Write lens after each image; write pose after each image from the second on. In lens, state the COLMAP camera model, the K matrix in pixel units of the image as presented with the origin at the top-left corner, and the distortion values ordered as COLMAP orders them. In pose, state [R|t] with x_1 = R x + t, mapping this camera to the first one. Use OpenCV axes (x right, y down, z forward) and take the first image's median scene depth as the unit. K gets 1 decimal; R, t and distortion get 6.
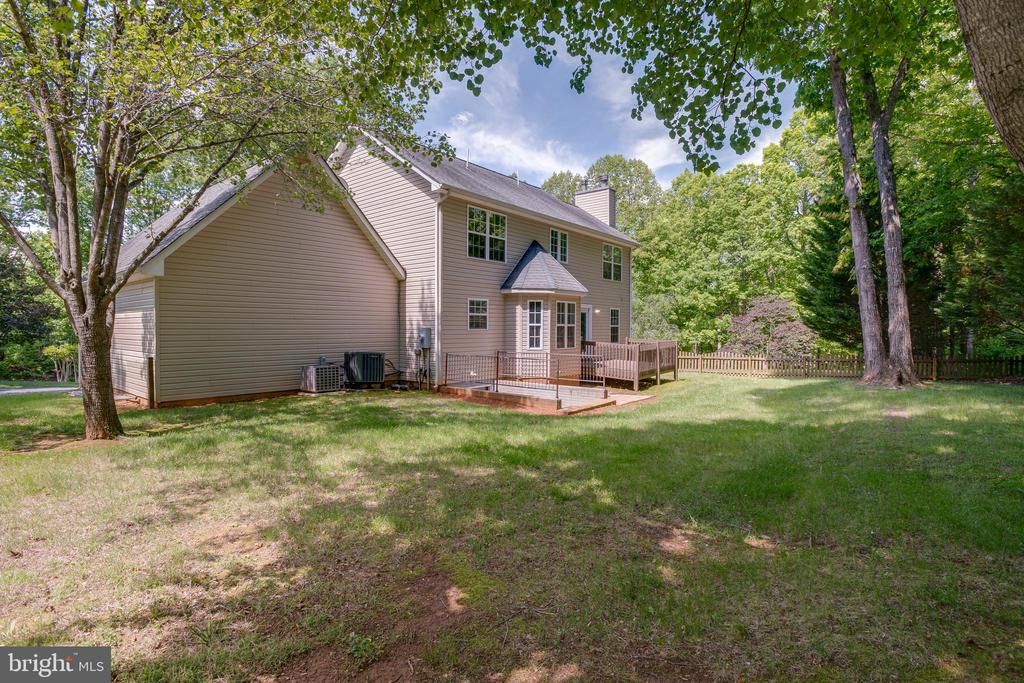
lens RADIAL K [[499.9, 0, 512.0], [0, 499.9, 341.5], [0, 0, 1]] dist [-0.068238, 0.036172]
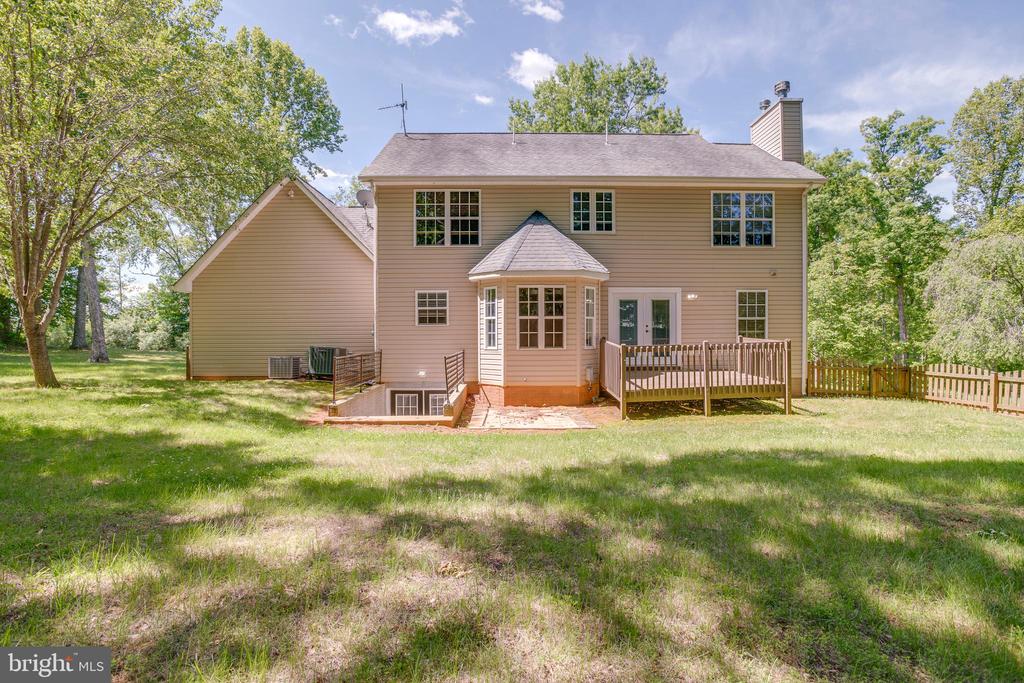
lens RADIAL K [[499.9, 0, 512.0], [0, 499.9, 341.5], [0, 0, 1]] dist [-0.068238, 0.036172]
pose [[0.641658, 0.004562, -0.766977, 0.679349], [-0.013956, 0.999886, -0.005729, 0.007894], [0.766864, 0.014380, 0.641649, 0.513656]]
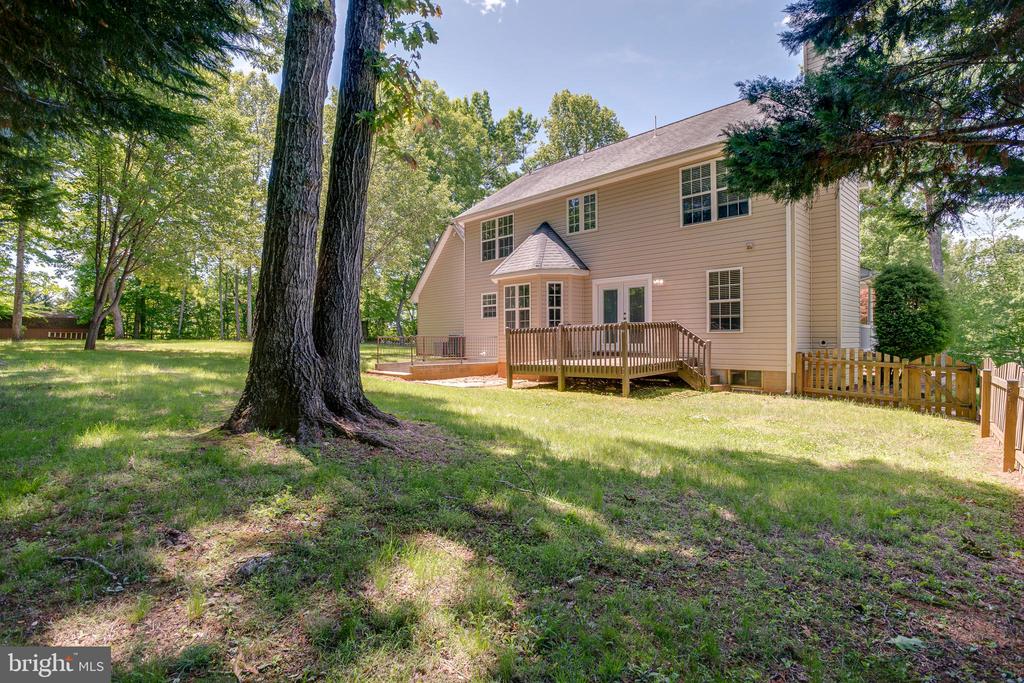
lens RADIAL K [[499.9, 0, 512.0], [0, 499.9, 341.5], [0, 0, 1]] dist [-0.068238, 0.036172]
pose [[-0.141681, -0.001478, -0.989911, 1.087010], [-0.029447, 0.999563, 0.002722, 0.026724], [0.989474, 0.029535, -0.141663, 1.177453]]
